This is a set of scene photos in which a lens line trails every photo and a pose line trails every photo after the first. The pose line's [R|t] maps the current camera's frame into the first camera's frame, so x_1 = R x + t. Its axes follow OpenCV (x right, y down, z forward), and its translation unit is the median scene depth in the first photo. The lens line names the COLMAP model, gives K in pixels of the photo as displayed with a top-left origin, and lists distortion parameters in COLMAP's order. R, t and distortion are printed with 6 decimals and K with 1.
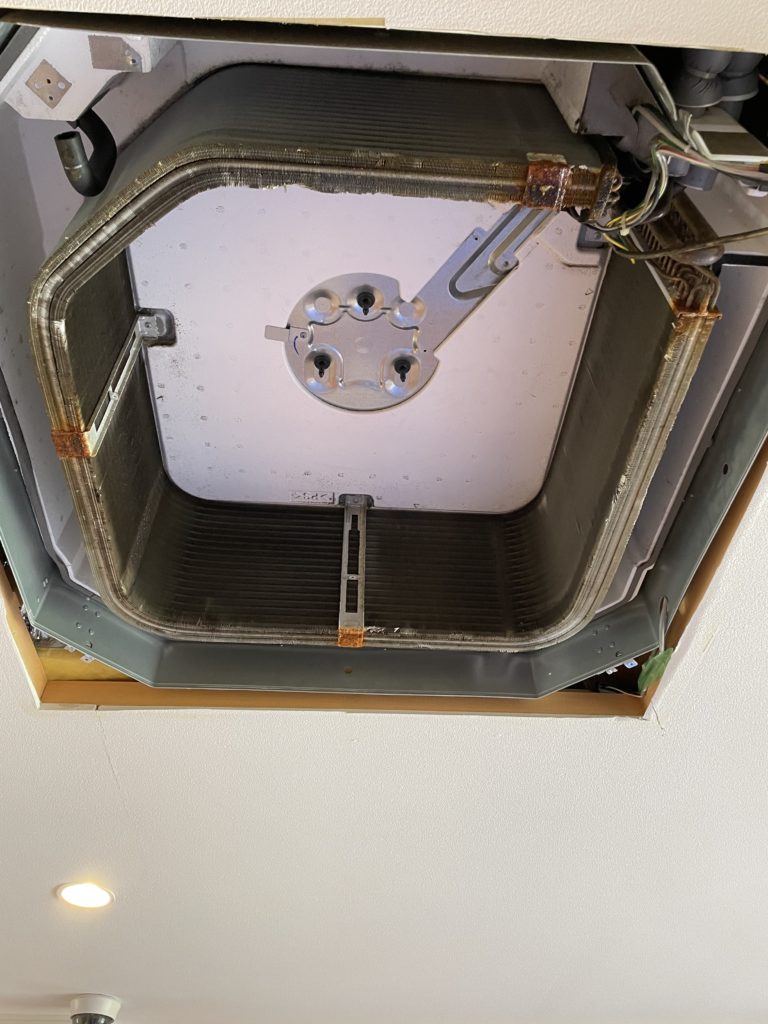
lens RADIAL K [[780.6, 0, 386.9], [0, 780.6, 498.9], [0, 0, 1]] dist [0.043972, -0.009558]
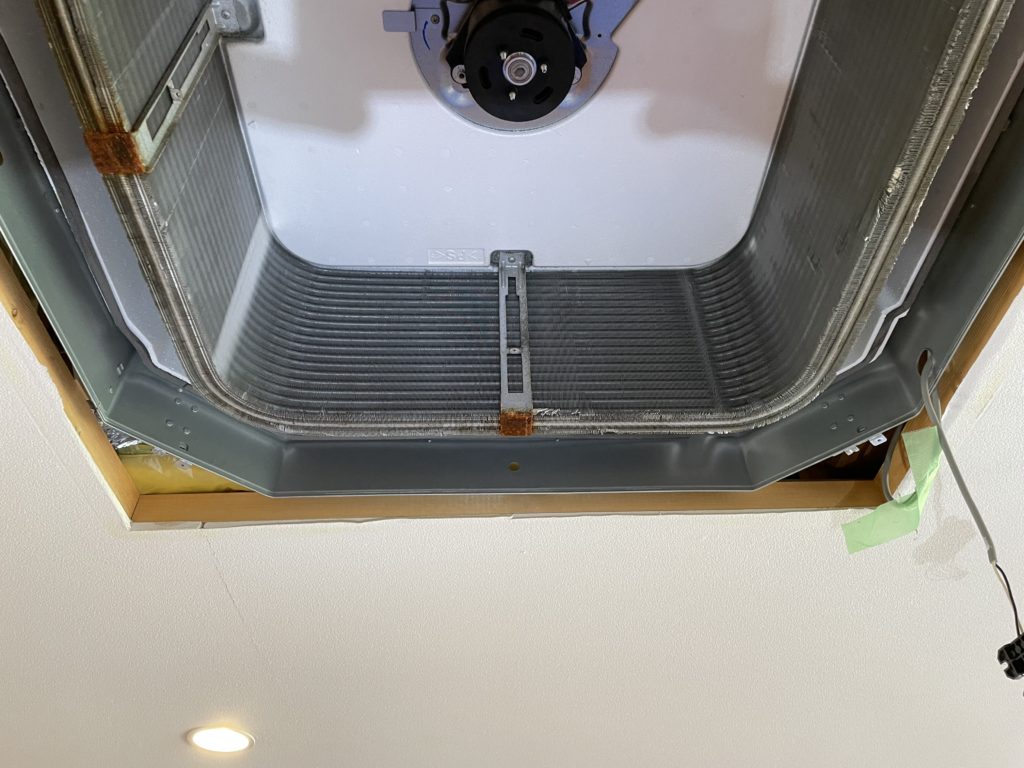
lens RADIAL K [[780.6, 0, 525.1], [0, 780.6, 378.8], [0, 0, 1]] dist [0.043972, -0.009558]
pose [[0.998998, -0.044652, -0.003083, -0.033270], [0.044757, 0.996272, 0.073752, 0.074135], [-0.000222, -0.073817, 0.997272, 0.218732]]
